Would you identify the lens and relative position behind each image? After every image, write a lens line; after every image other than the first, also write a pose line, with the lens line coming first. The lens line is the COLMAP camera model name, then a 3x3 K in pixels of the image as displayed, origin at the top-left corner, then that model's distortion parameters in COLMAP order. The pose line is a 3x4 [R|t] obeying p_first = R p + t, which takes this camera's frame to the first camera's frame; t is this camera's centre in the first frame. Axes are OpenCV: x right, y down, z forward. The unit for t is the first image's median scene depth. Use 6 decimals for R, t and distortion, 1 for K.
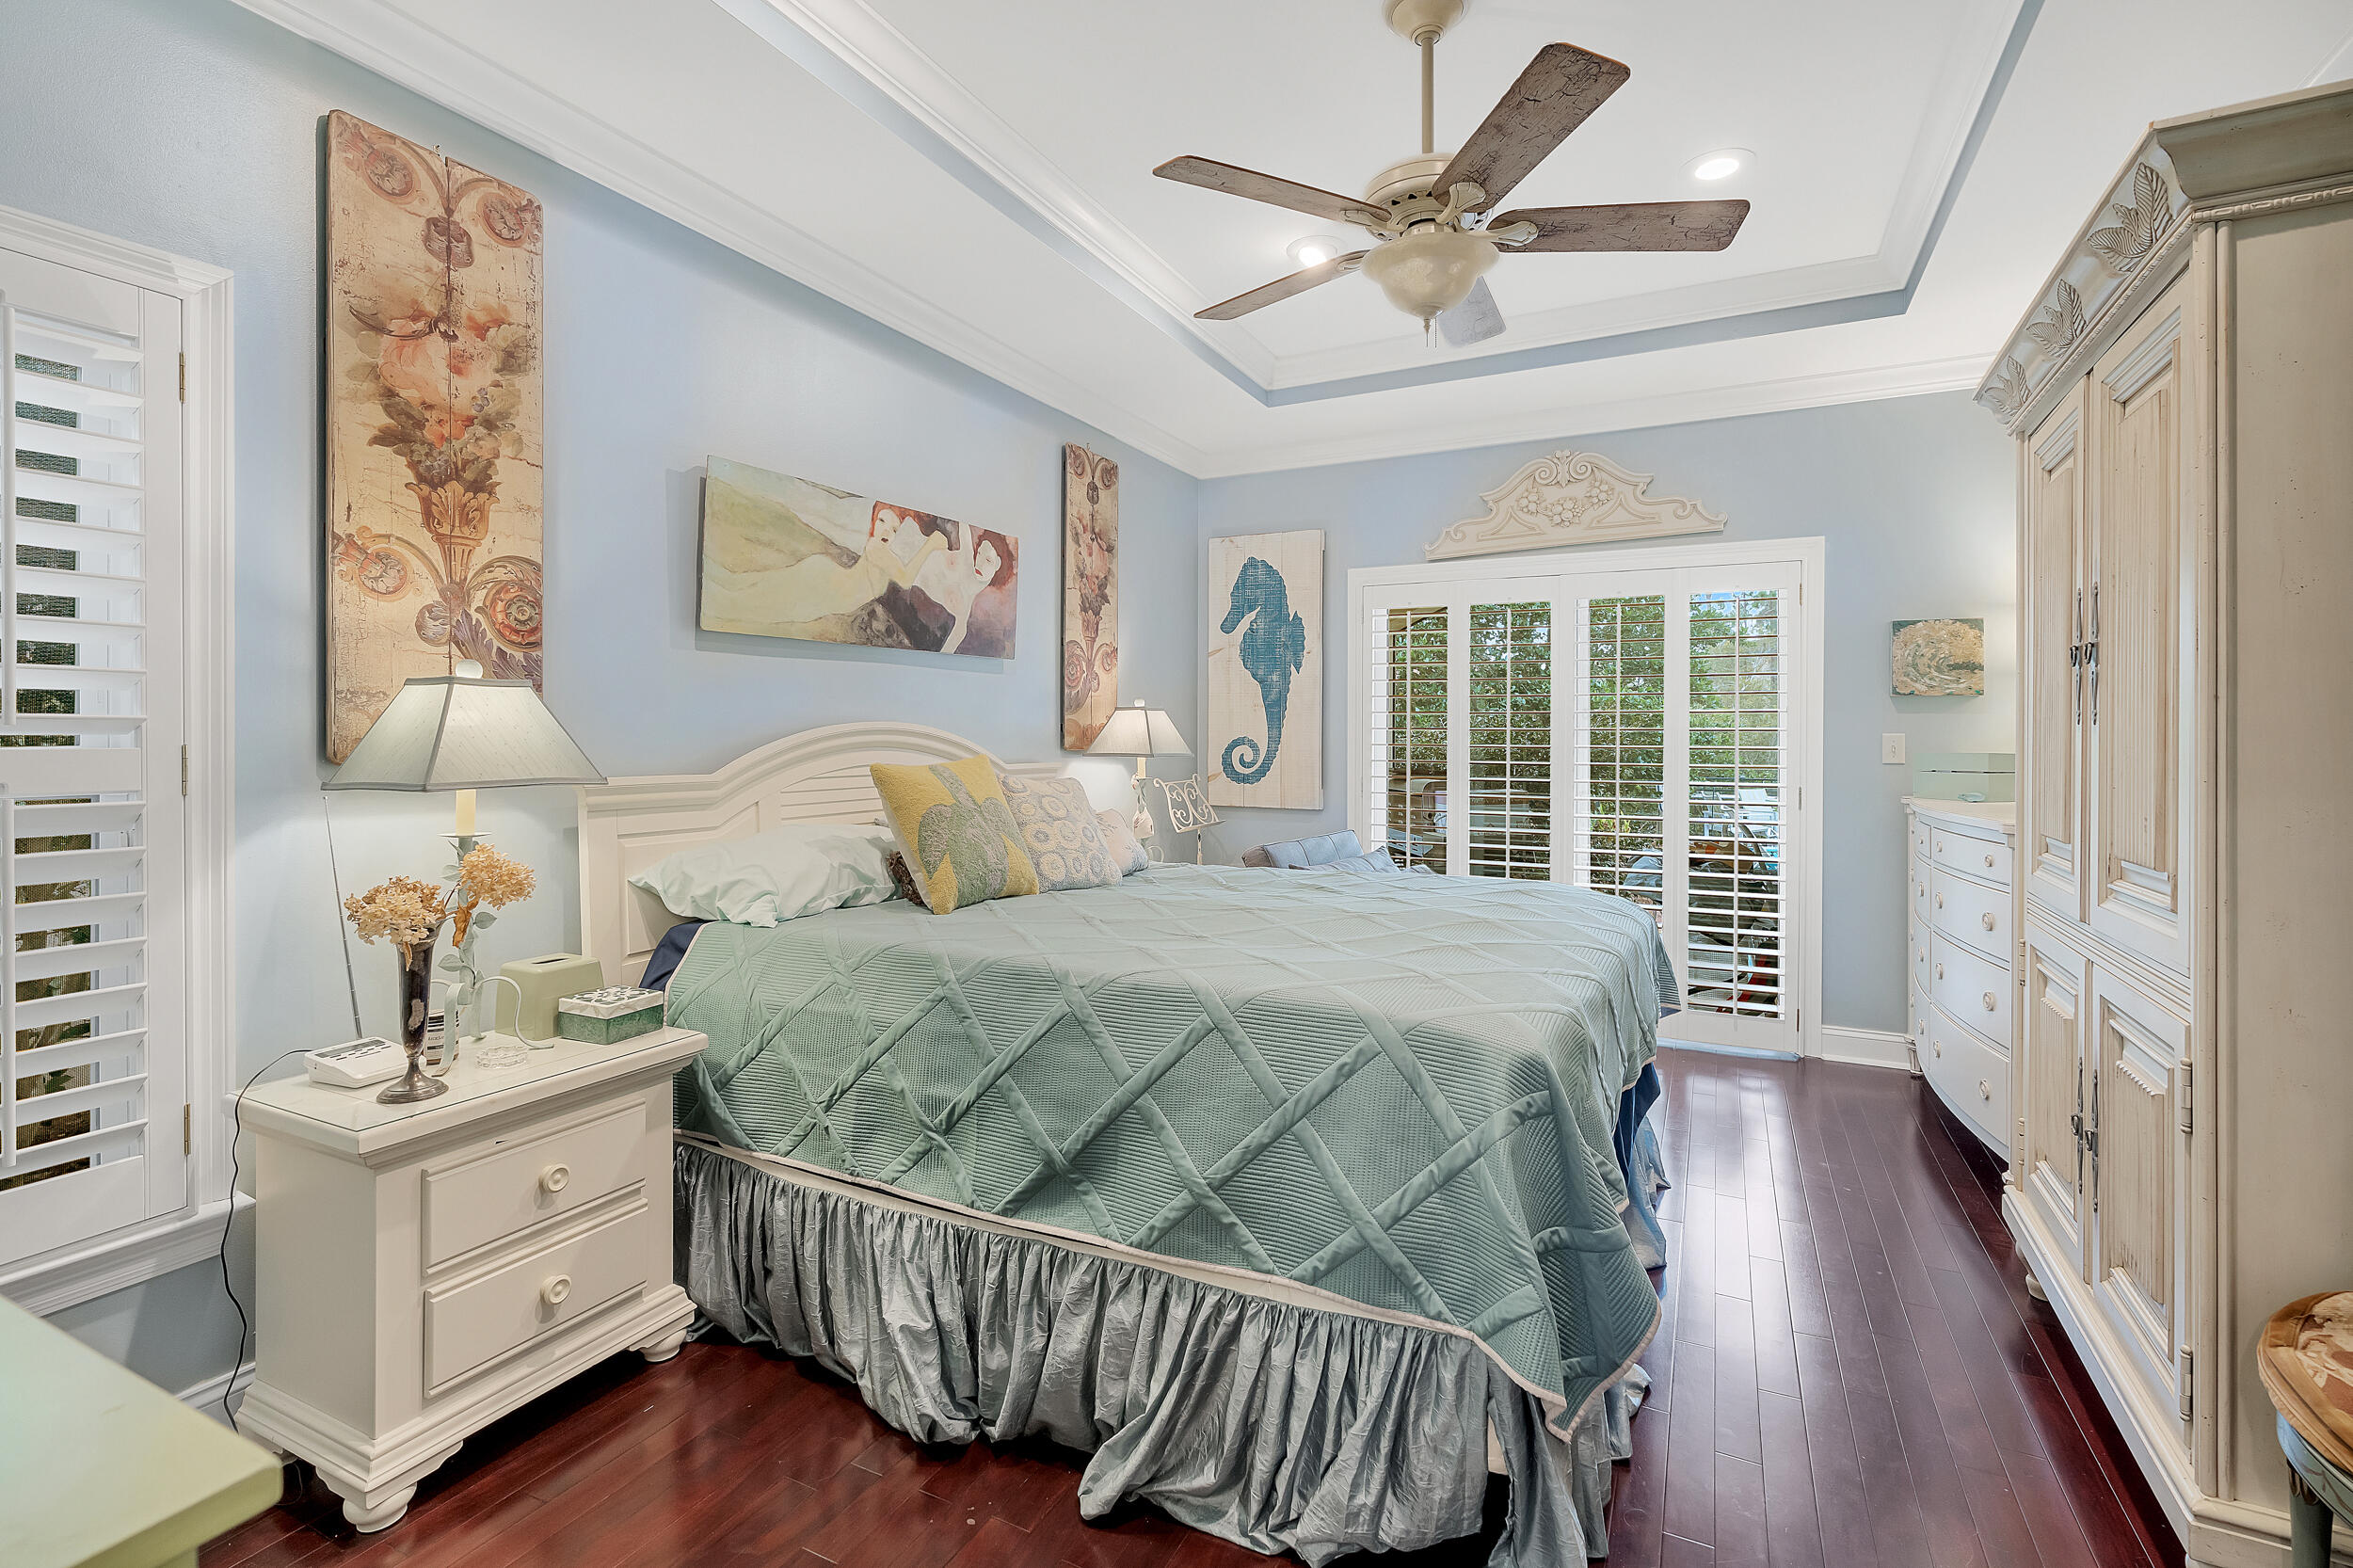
lens RADIAL K [[1060.4, 0, 1186.2], [0, 1060.4, 752.7], [0, 0, 1]] dist [-0.002735, 0.000782]
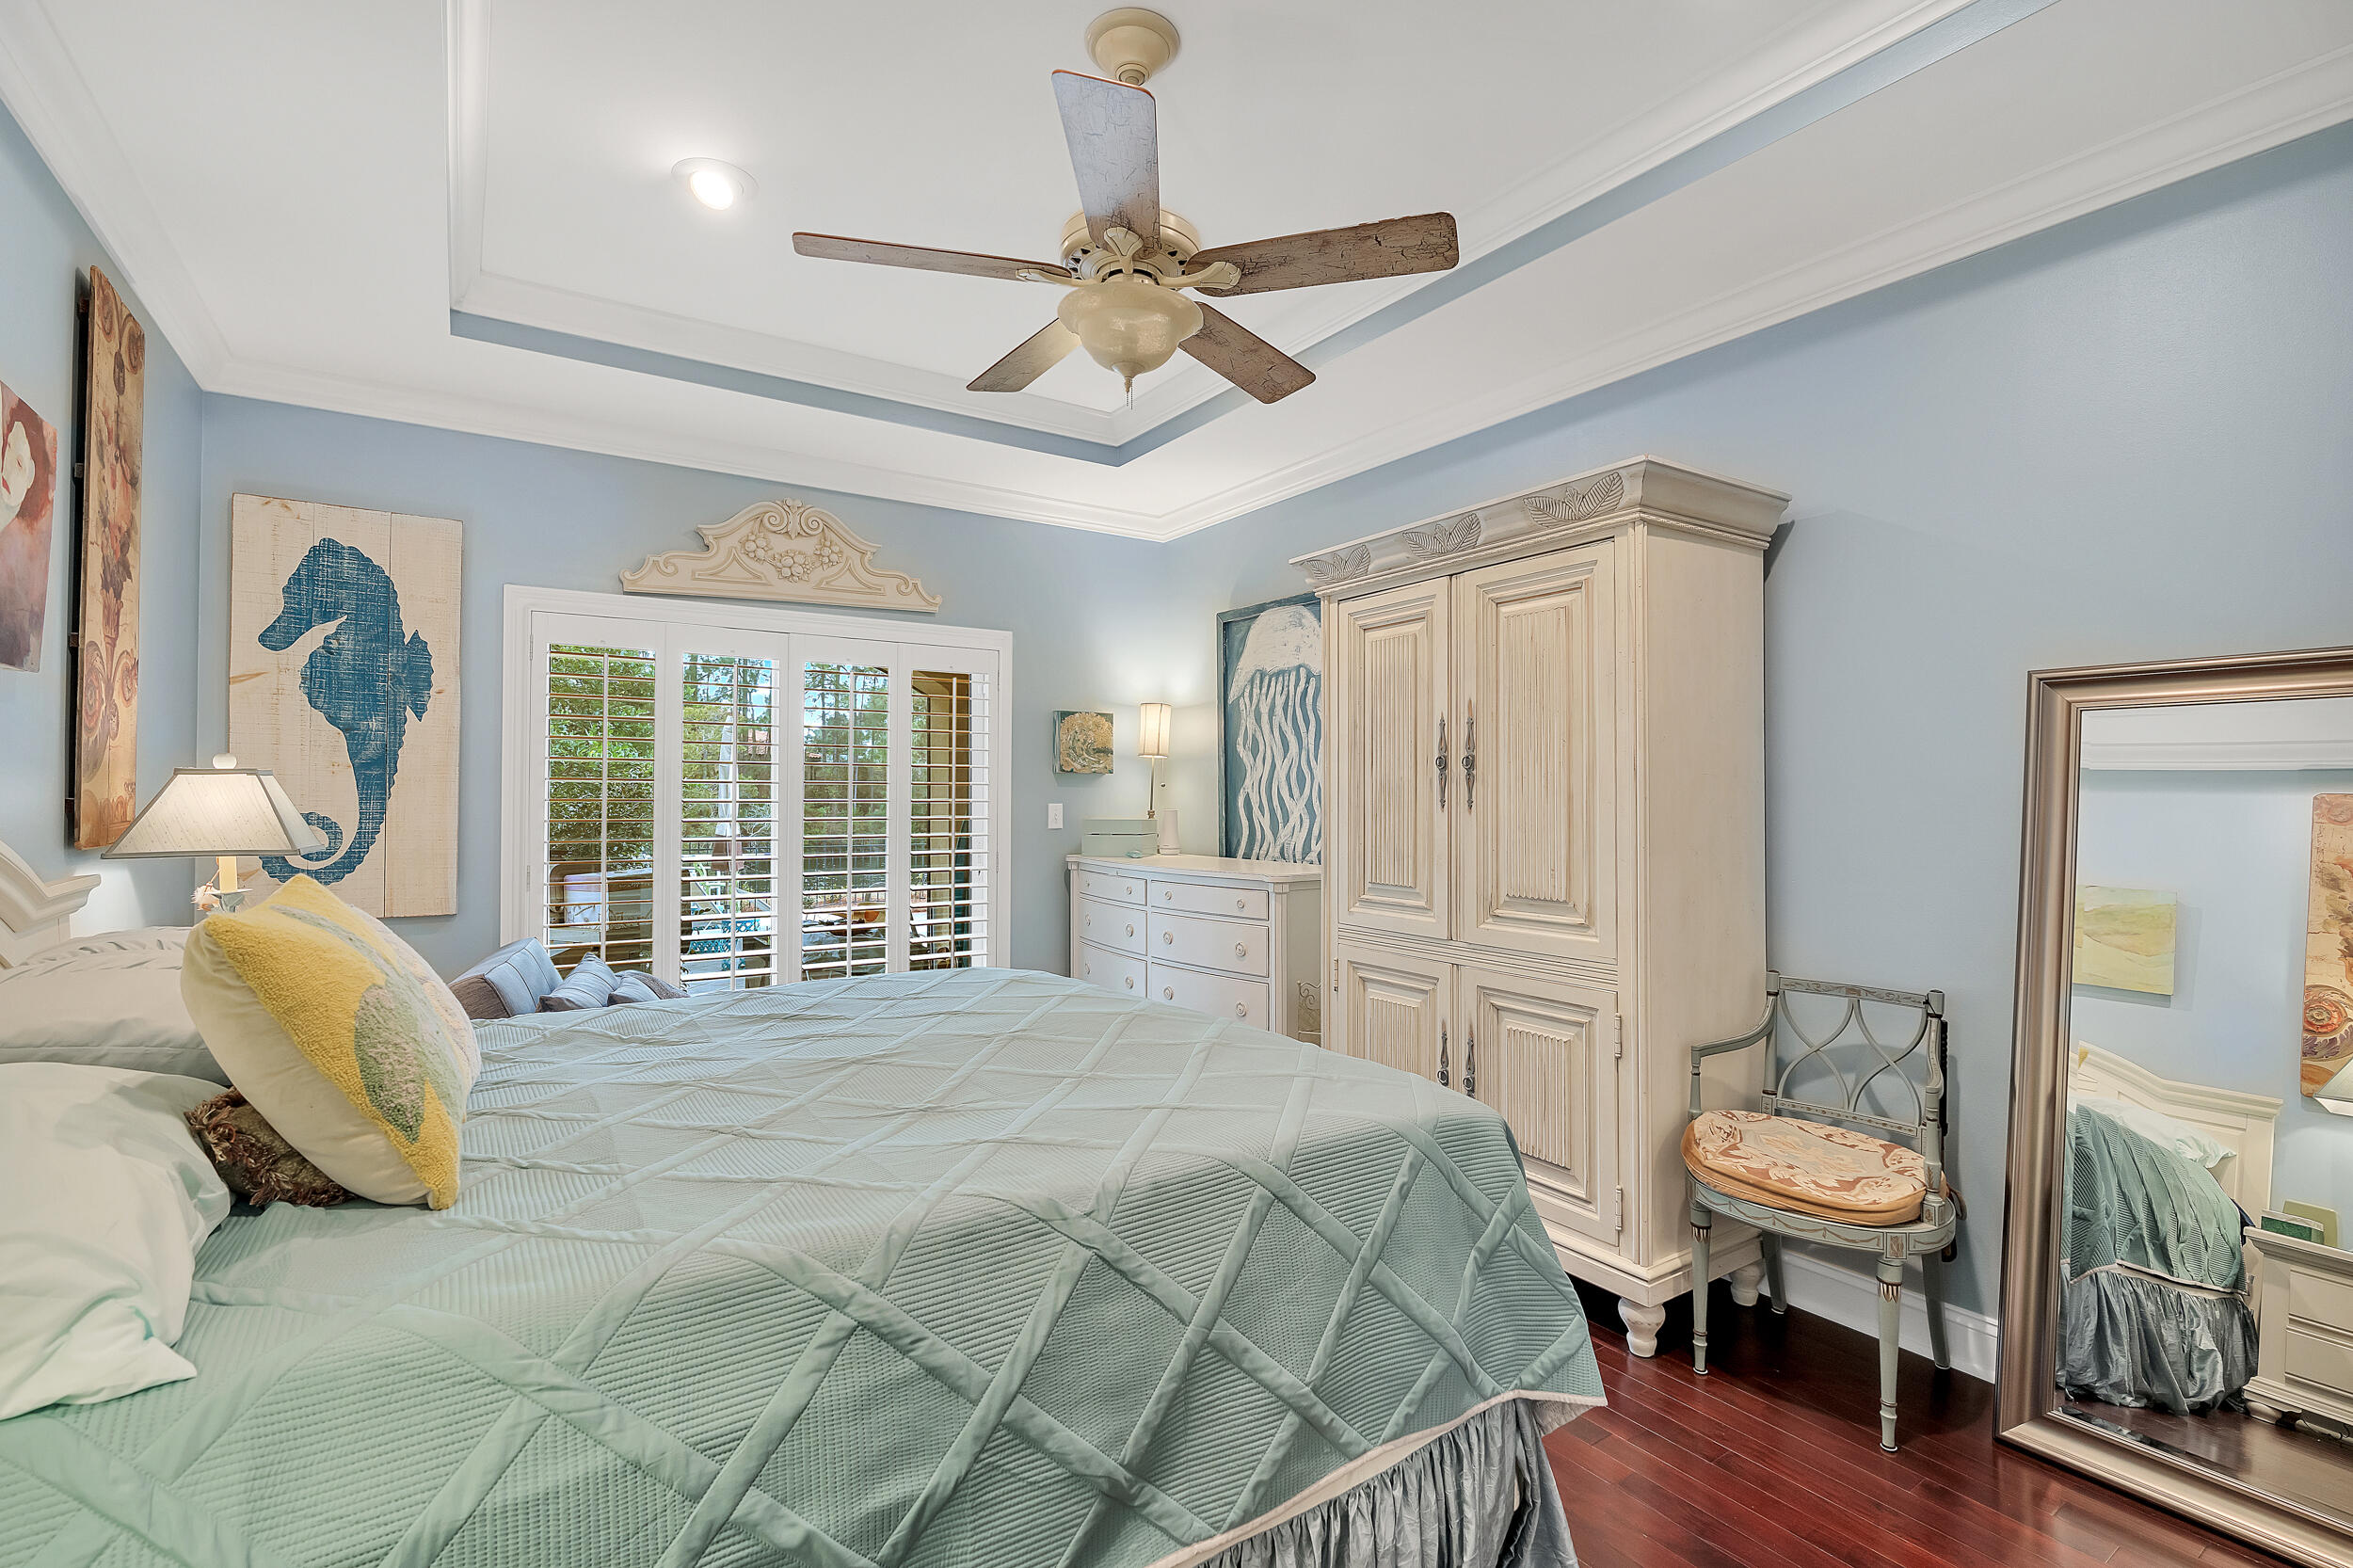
lens RADIAL K [[1062.9, 0, 1153.3], [0, 1062.9, 791.2], [0, 0, 1]] dist [-0.004596, -0.000402]
pose [[0.490863, -0.001198, 0.871236, -0.349401], [0.013184, 0.999895, -0.006053, -0.024220], [-0.871137, 0.014458, 0.490827, 0.322811]]
